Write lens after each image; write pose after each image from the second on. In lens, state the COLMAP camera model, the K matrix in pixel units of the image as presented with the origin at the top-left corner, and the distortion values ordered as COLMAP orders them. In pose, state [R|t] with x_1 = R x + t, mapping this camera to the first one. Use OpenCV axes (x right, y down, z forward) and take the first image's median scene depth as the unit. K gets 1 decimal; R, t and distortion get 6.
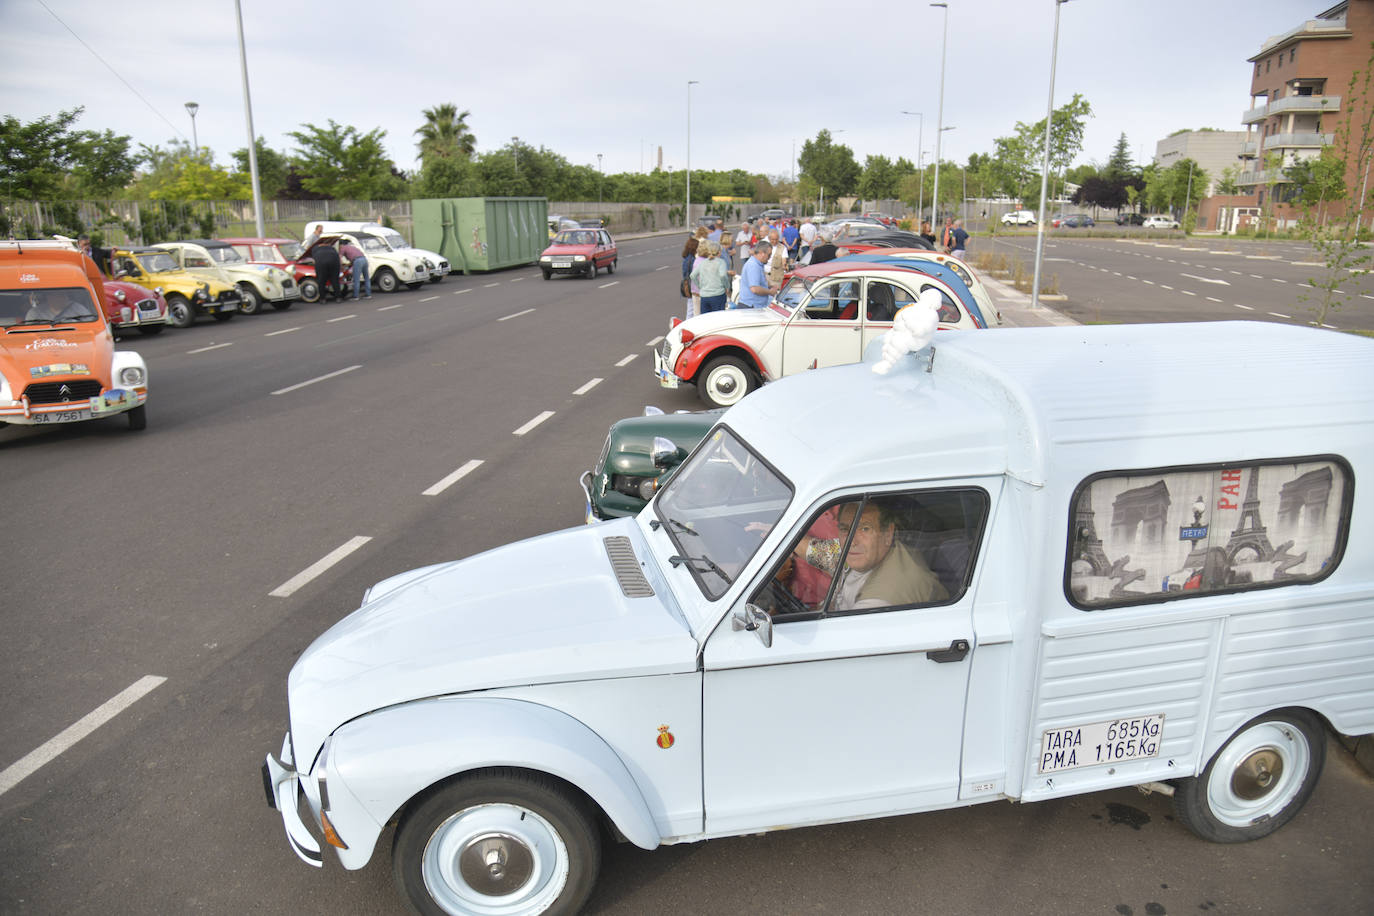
lens RADIAL K [[970.3, 0, 687.0], [0, 970.3, 458.0], [0, 0, 1]] dist [-0.109822, 0.076771]
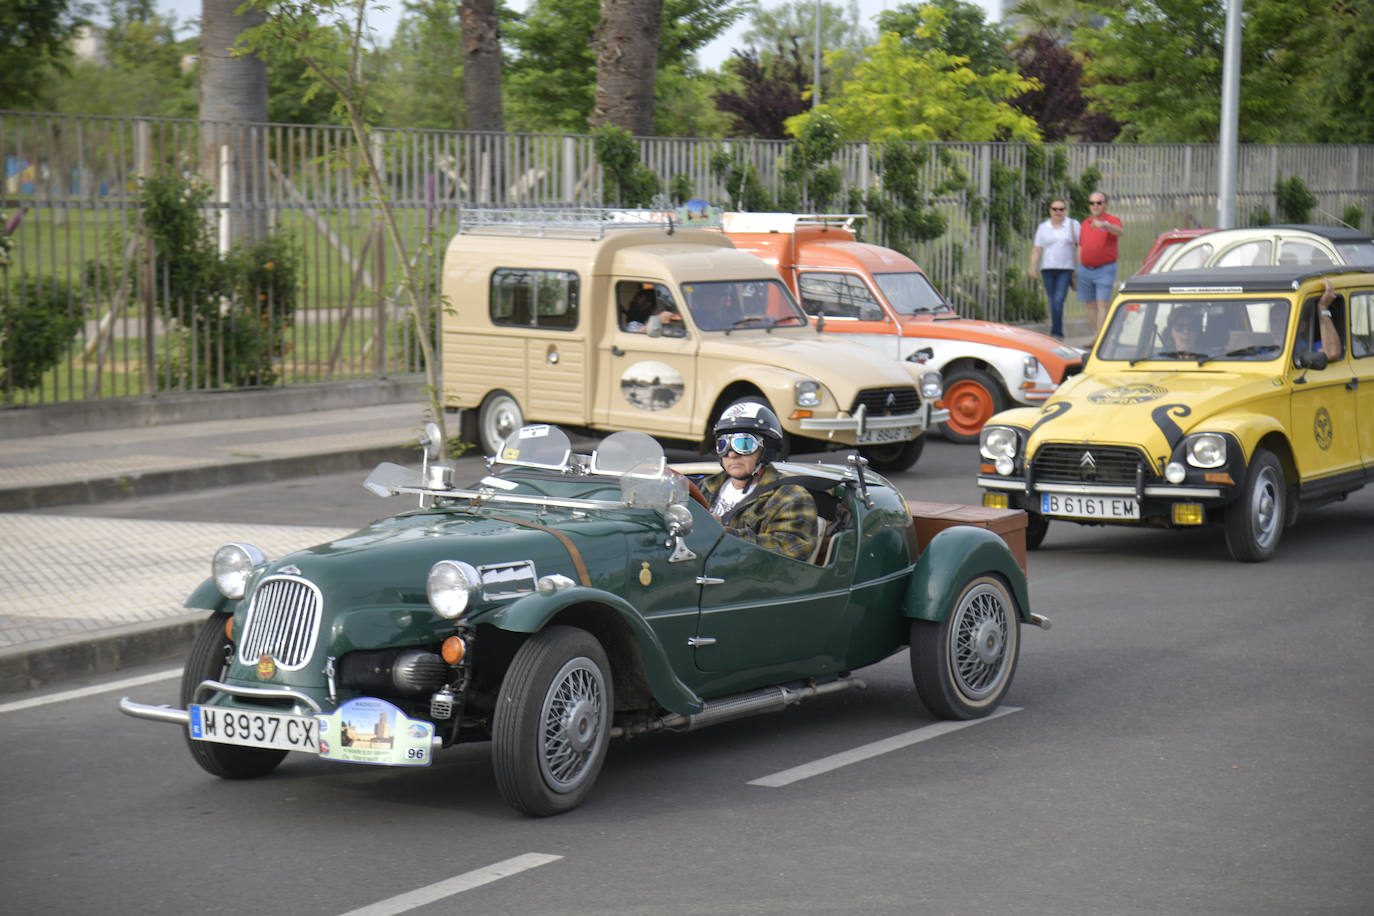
lens RADIAL K [[3499.0, 0, 667.9], [0, 3499.0, 489.2], [0, 0, 1]] dist [0.715131, 1.436285]
pose [[0.944133, 0.036923, -0.327489, -0.052450], [-0.090557, 0.984519, -0.150071, 0.053708], [0.316878, 0.171343, 0.932861, -0.205405]]
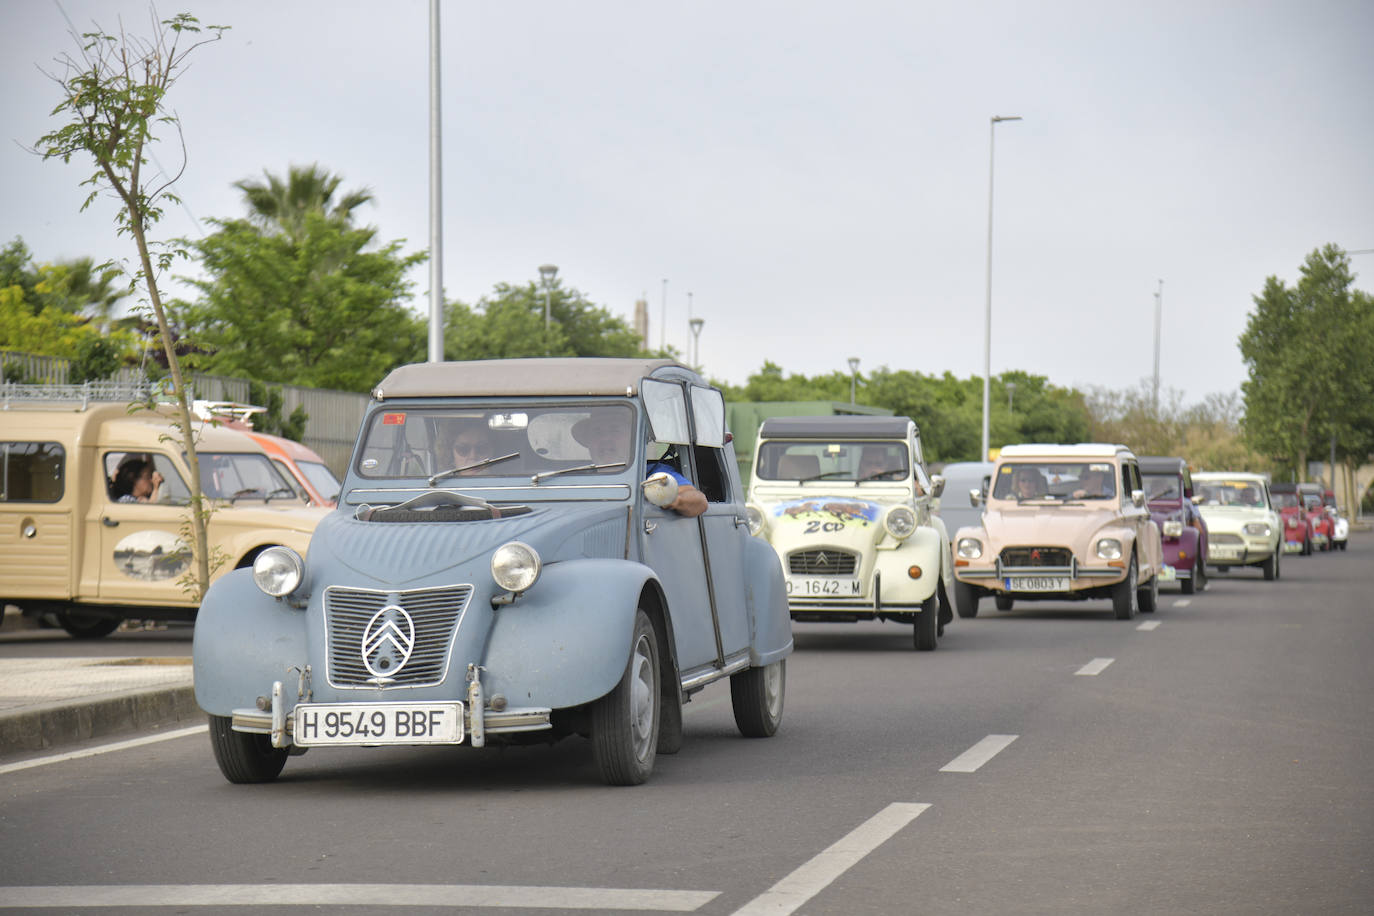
lens RADIAL K [[3499.0, 0, 667.9], [0, 3499.0, 489.2], [0, 0, 1]] dist [0.715131, 1.436285]
pose [[0.999945, 0.010422, -0.000859, -0.117735], [-0.010291, 0.966134, -0.257837, 0.074746], [-0.001857, 0.257832, 0.966188, -0.221940]]
